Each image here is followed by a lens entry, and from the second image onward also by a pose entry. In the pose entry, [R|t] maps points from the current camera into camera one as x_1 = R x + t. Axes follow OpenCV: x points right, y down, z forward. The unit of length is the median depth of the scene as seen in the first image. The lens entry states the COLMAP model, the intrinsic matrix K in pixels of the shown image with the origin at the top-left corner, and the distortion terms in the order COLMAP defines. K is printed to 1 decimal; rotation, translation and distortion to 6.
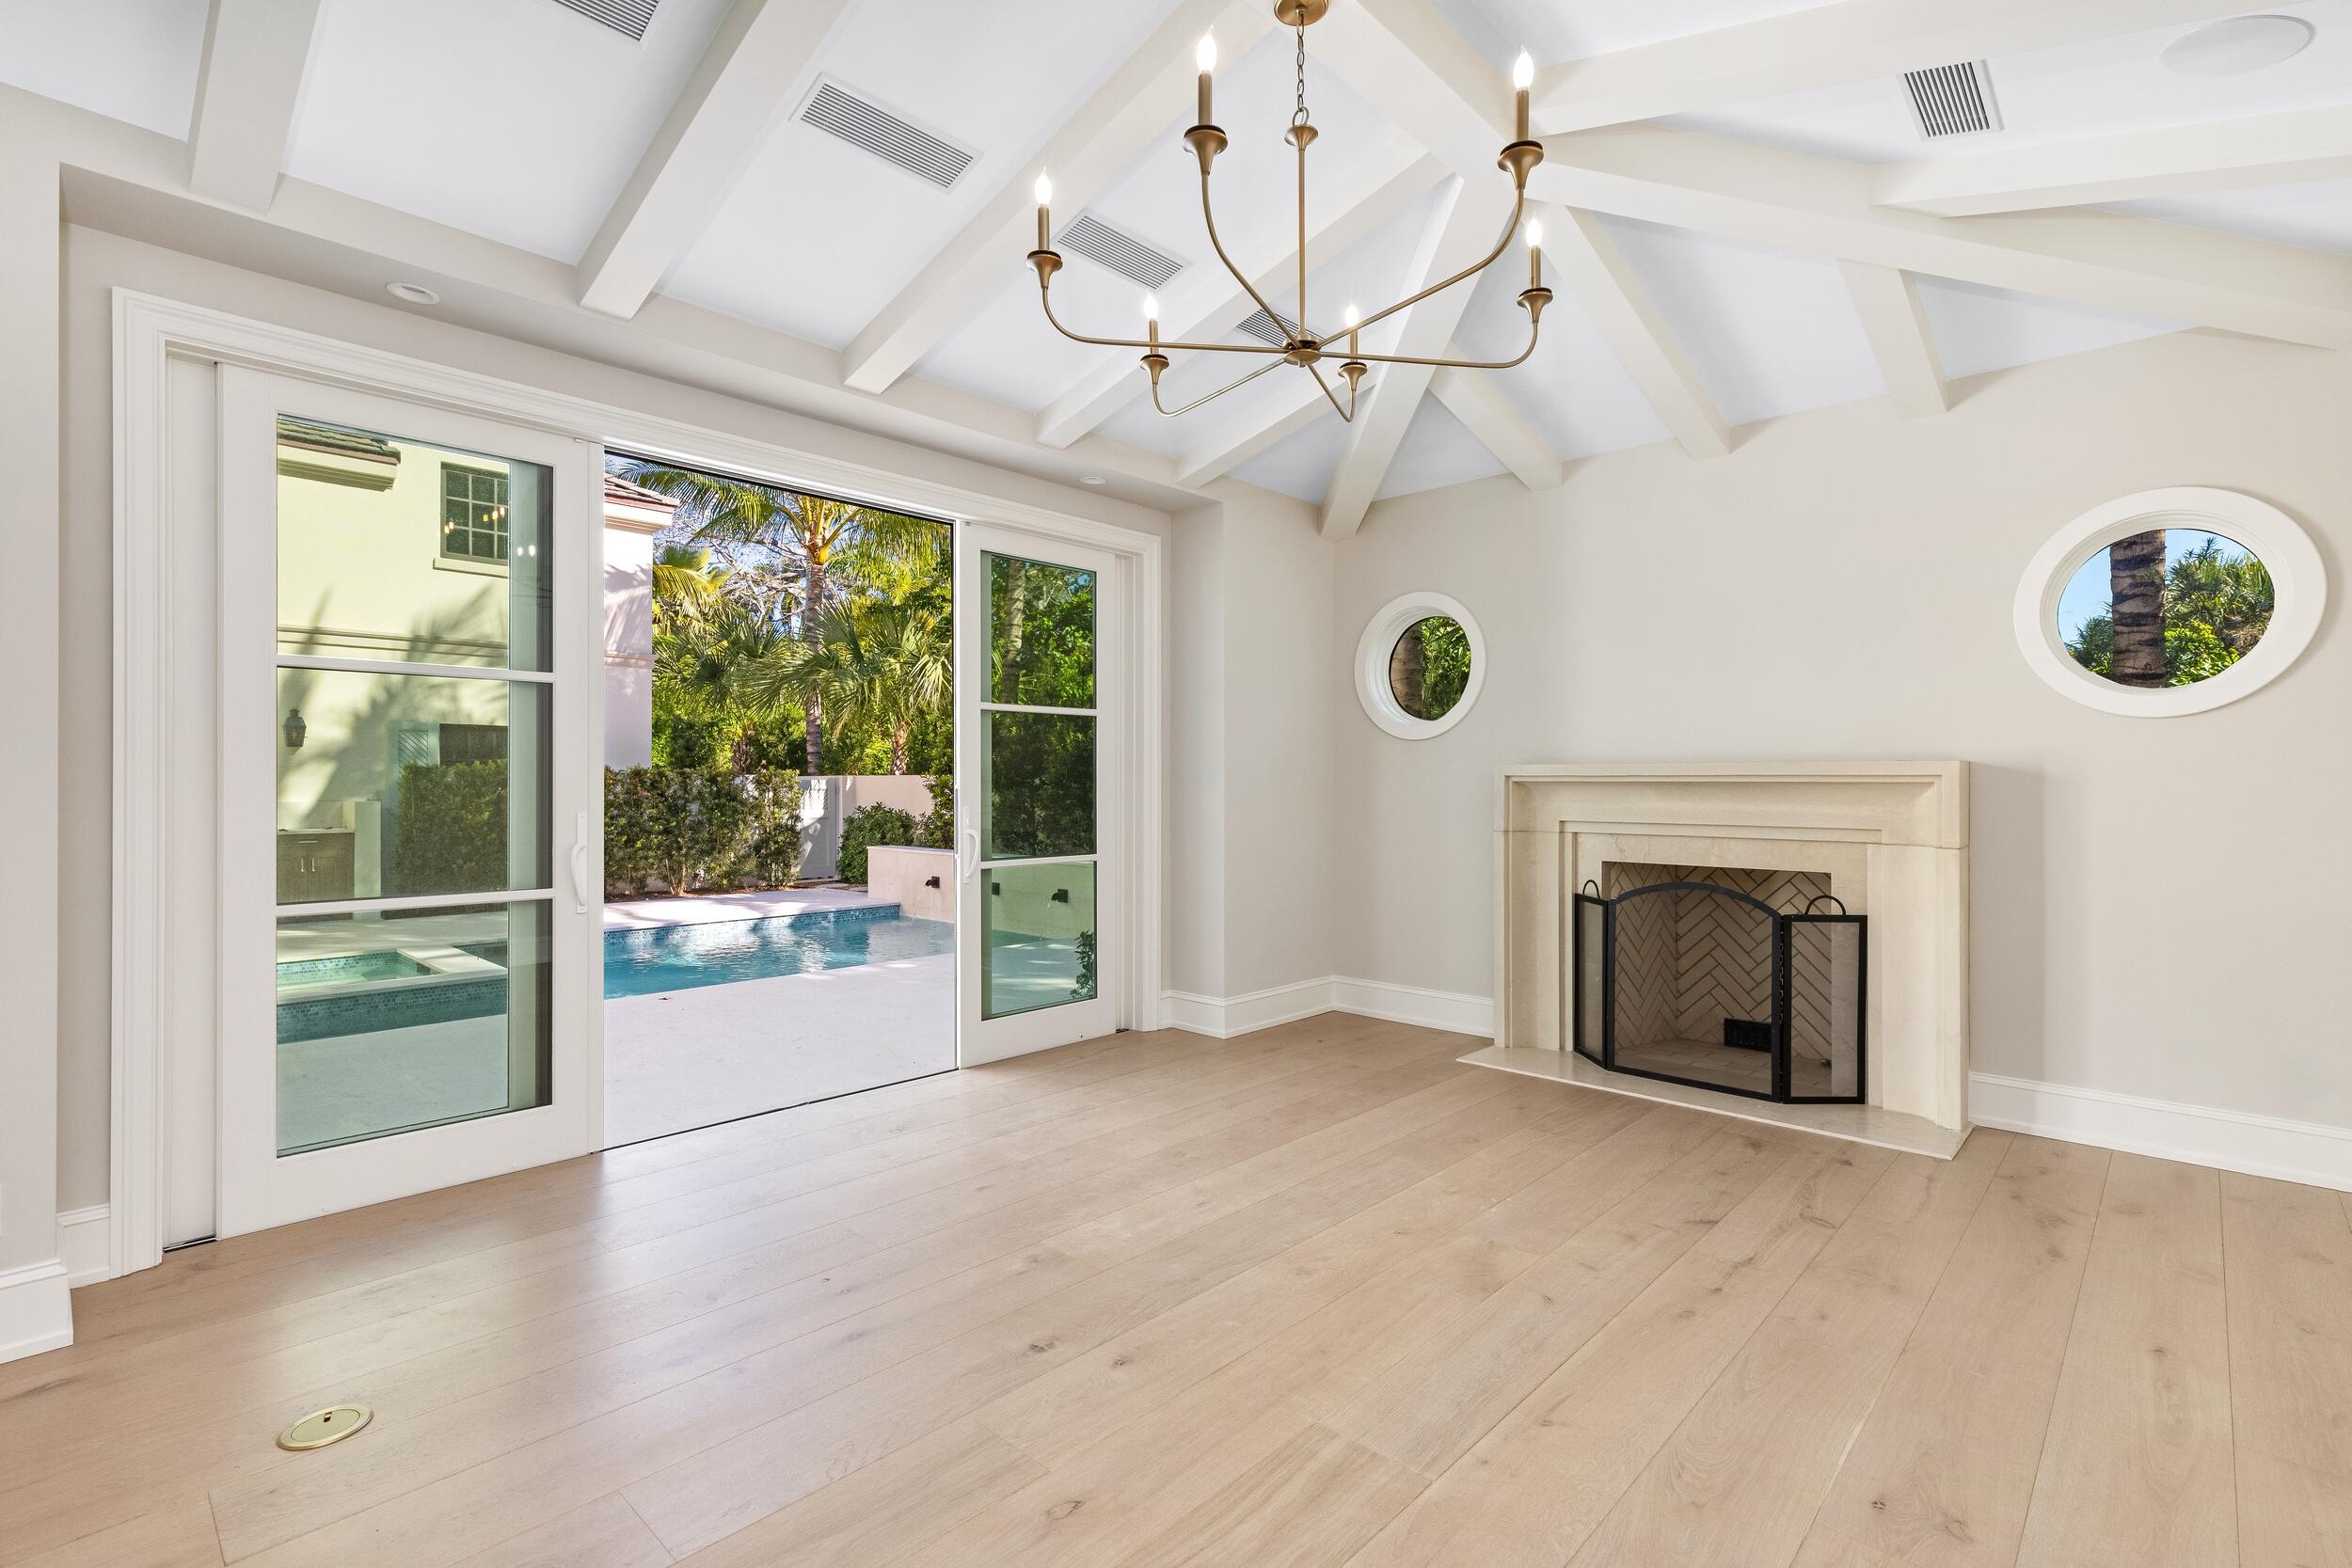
lens RADIAL K [[1071.9, 0, 1174.0], [0, 1071.9, 780.1], [0, 0, 1]] dist [0.005678, 0.000222]
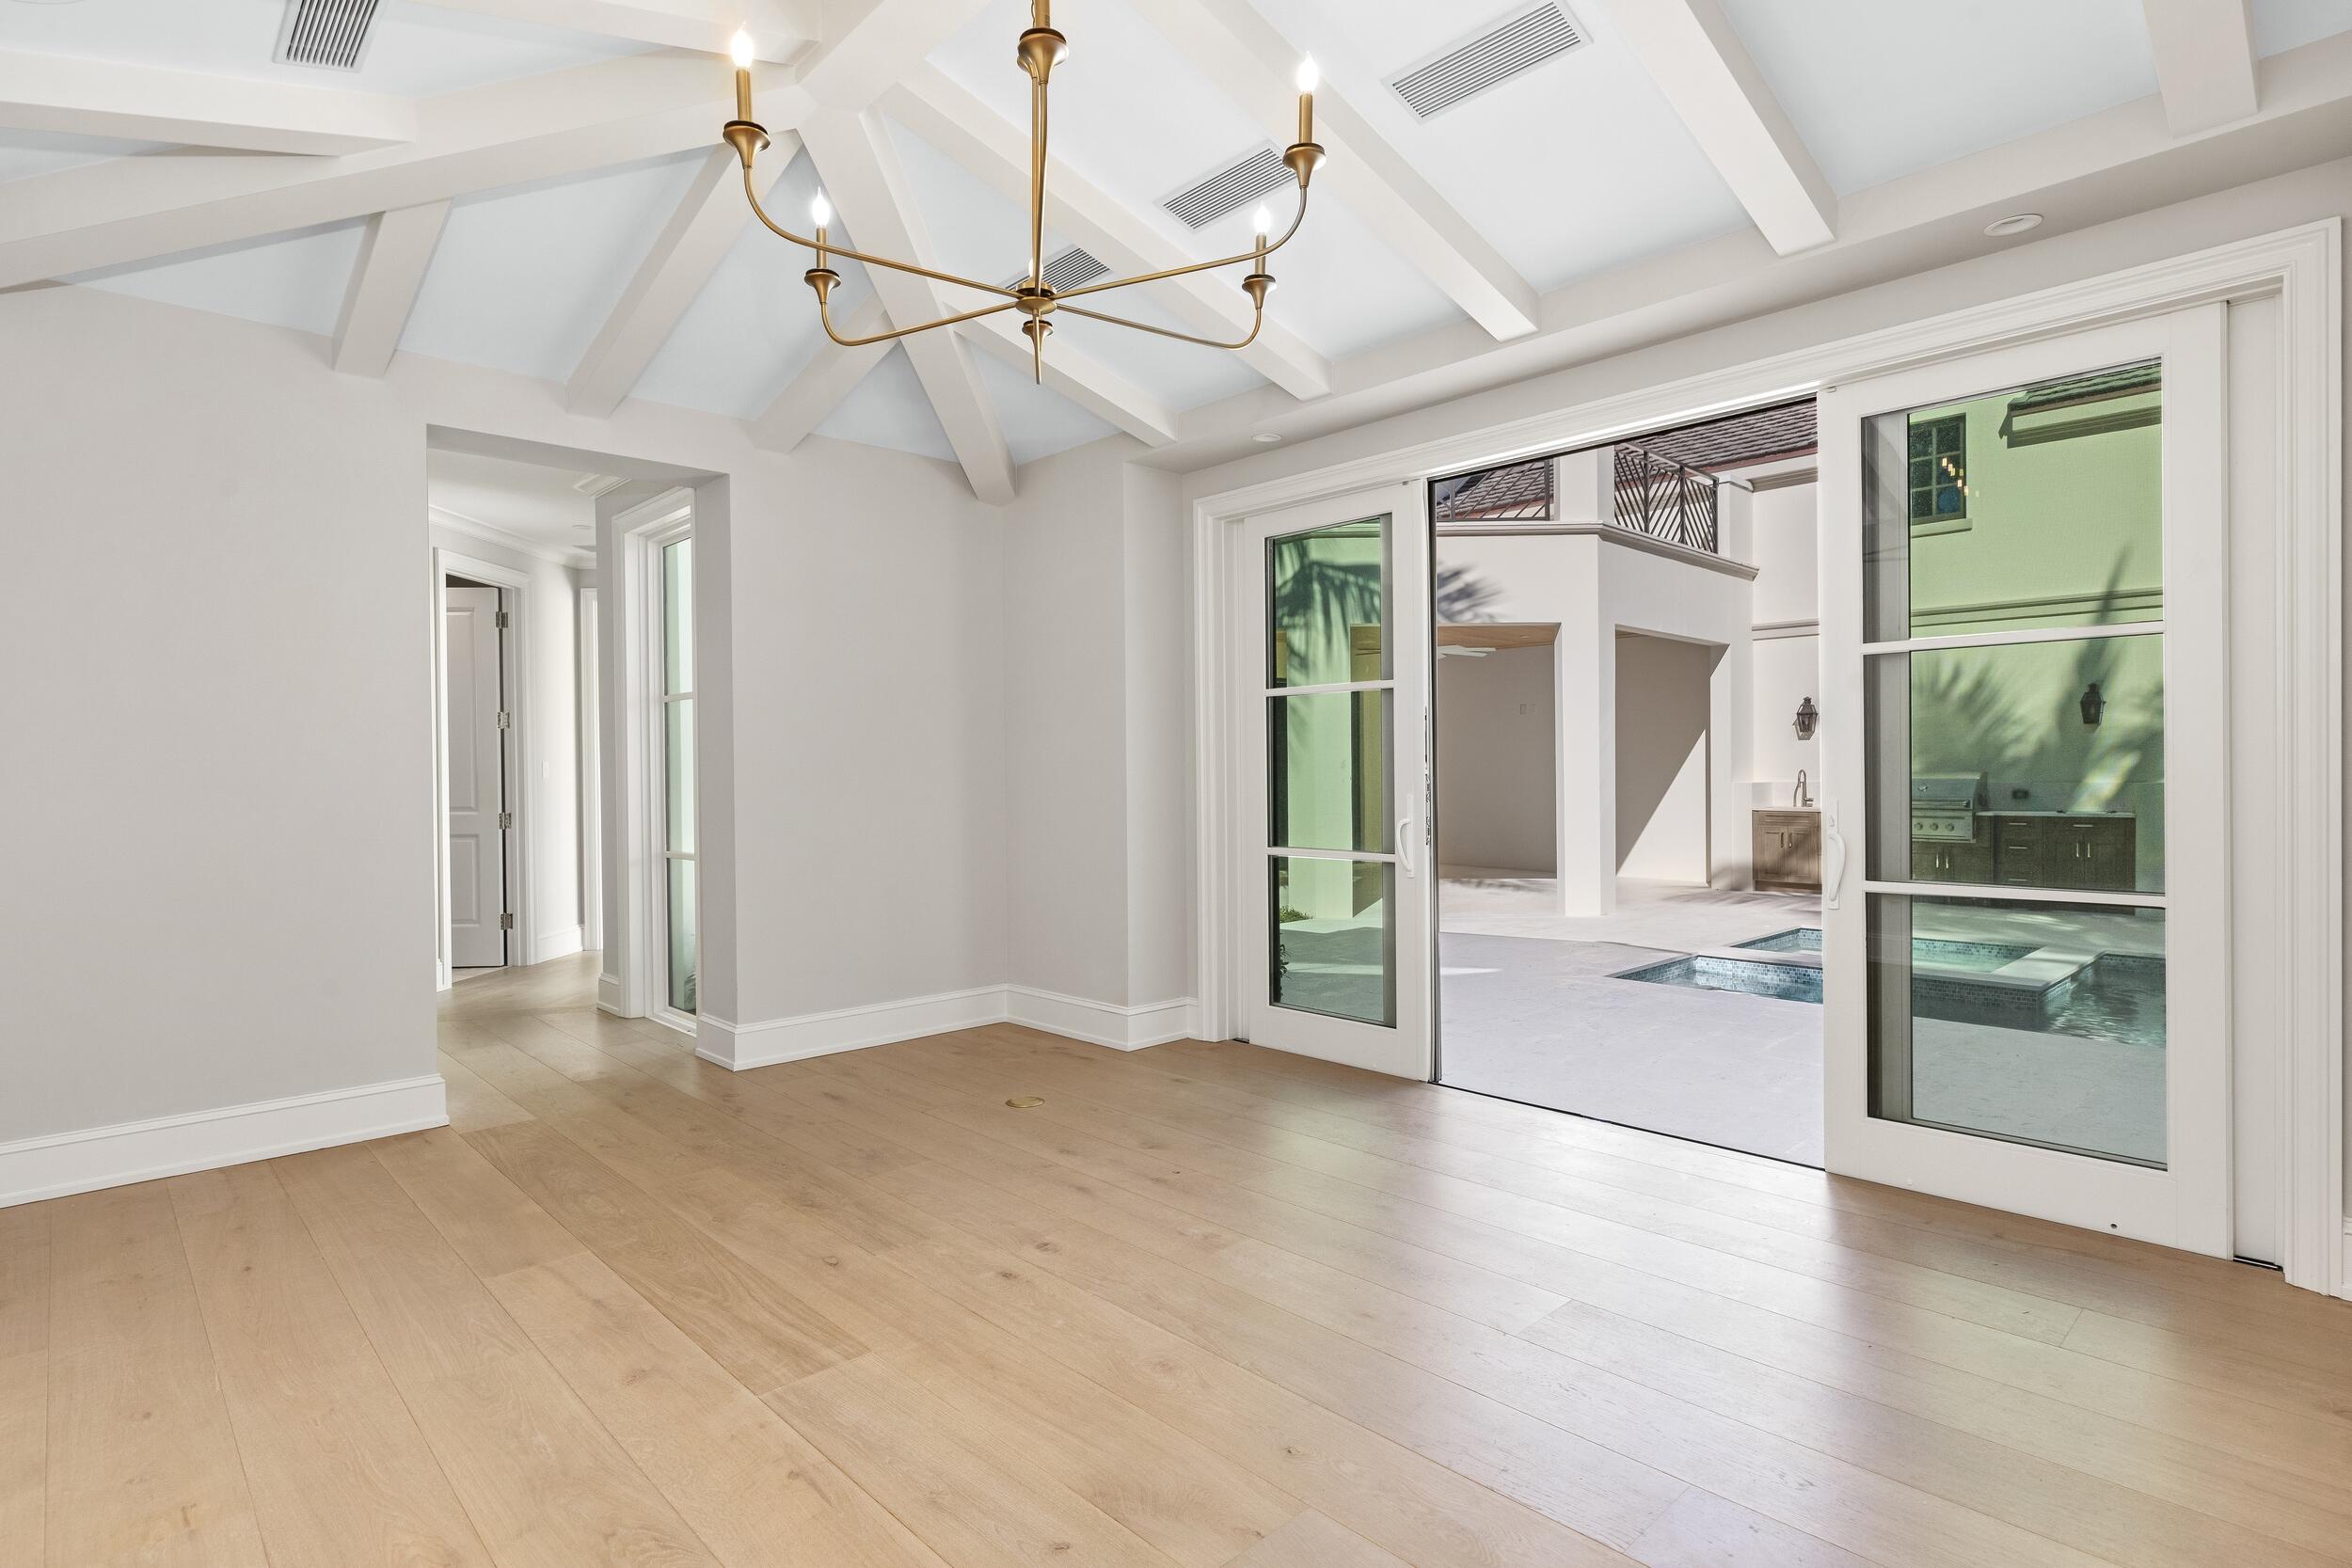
lens RADIAL K [[1182.0, 0, 1179.8], [0, 1182.0, 778.6], [0, 0, 1]] dist [0.004028, 0.000644]
pose [[-0.047563, 0.005284, -0.998854, 0.670018], [0.013370, 0.999900, 0.004653, 0.003489], [0.998779, -0.013133, -0.047629, 0.695813]]
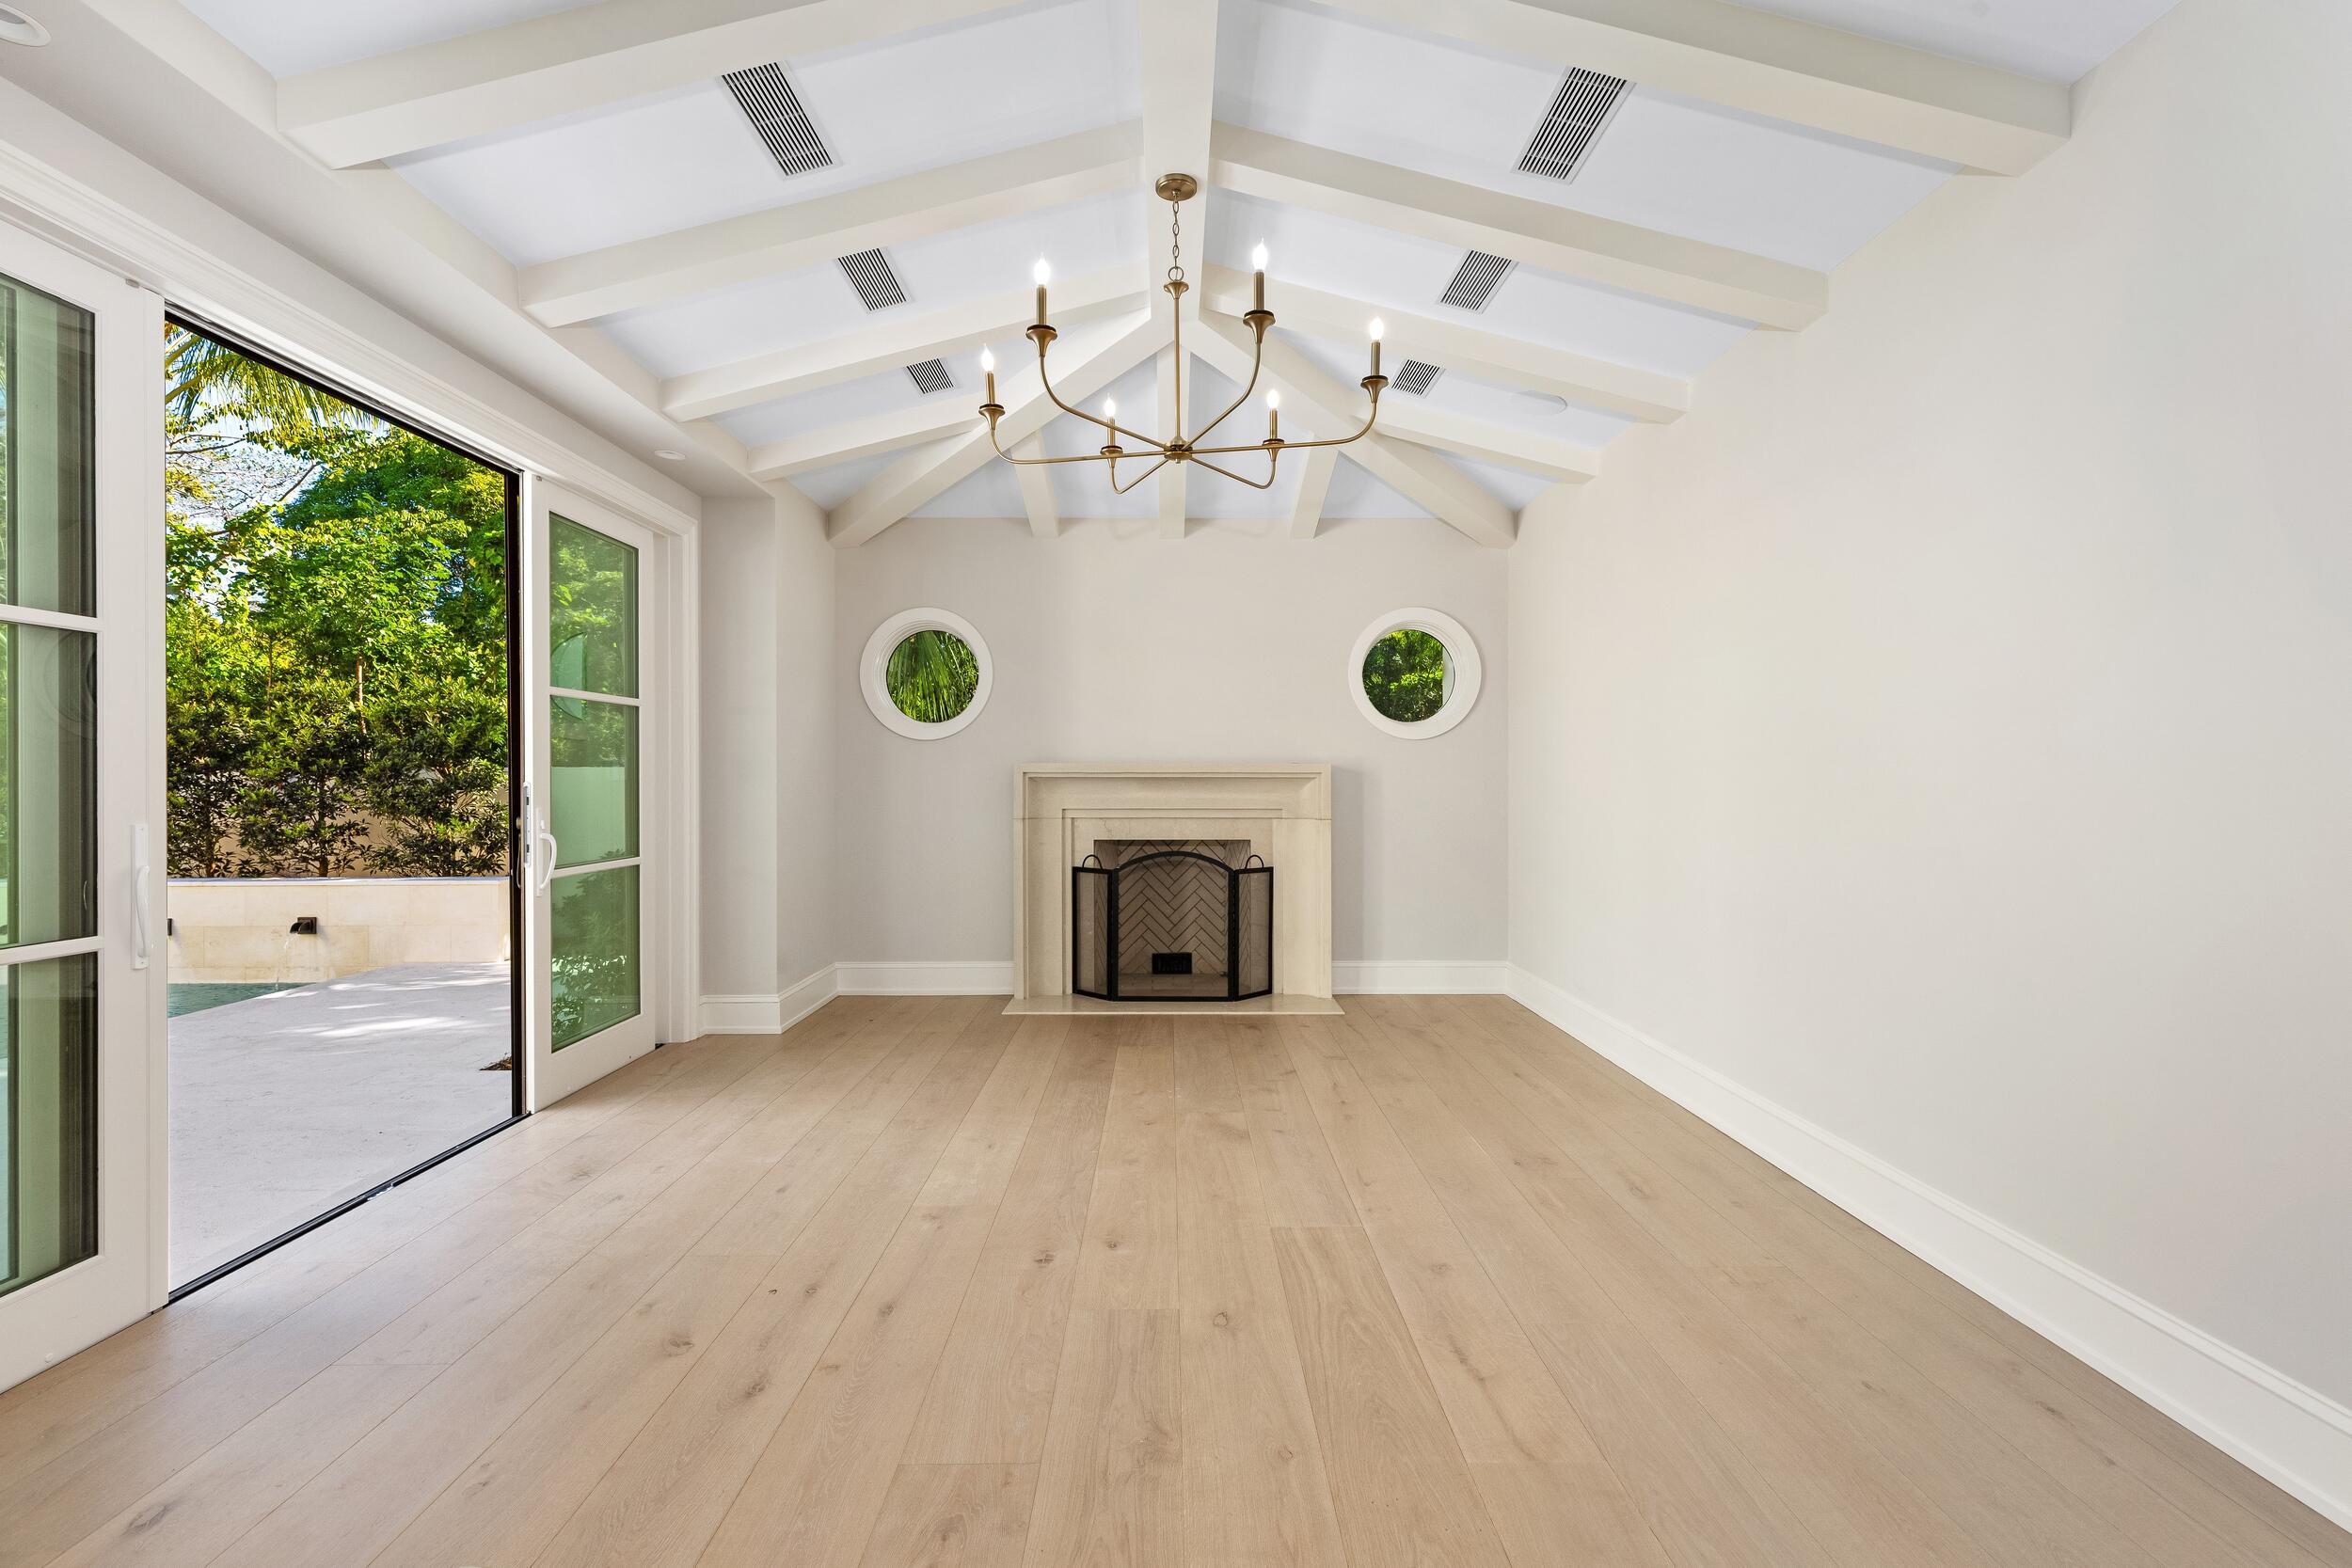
lens RADIAL K [[1060.3, 0, 1169.0], [0, 1060.3, 776.7], [0, 0, 1]] dist [0.006010, 0.000146]
pose [[0.722438, -0.000746, 0.691435, -0.472449], [0.000091, 1.000000, 0.000983, -0.000347], [-0.691436, -0.000647, 0.722438, 0.038740]]
